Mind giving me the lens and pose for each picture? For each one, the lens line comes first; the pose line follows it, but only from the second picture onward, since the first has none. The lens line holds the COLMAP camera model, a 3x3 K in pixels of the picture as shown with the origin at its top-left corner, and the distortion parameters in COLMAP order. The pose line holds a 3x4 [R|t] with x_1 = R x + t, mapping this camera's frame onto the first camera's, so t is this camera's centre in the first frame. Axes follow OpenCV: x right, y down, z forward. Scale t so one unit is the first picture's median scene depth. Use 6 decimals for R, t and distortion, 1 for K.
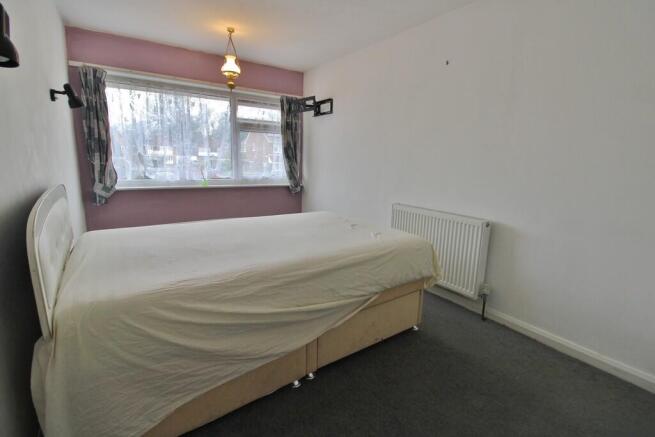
lens RADIAL K [[302.5, 0, 328.7], [0, 302.5, 214.4], [0, 0, 1]] dist [-0.016205, -0.000964]
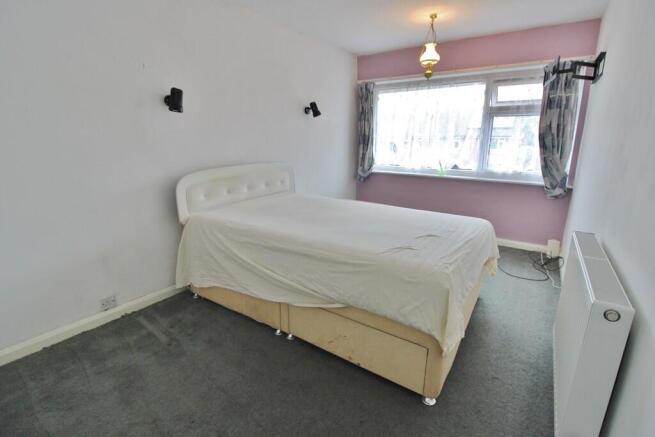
lens RADIAL K [[307.0, 0, 327.5], [0, 307.0, 218.5], [0, 0, 1]] dist [-0.045864, -0.000314]
pose [[0.329446, 0.203471, -0.921989, 0.552884], [-0.161004, 0.974308, 0.157487, -0.067449], [0.930346, 0.096560, 0.353742, 0.377014]]
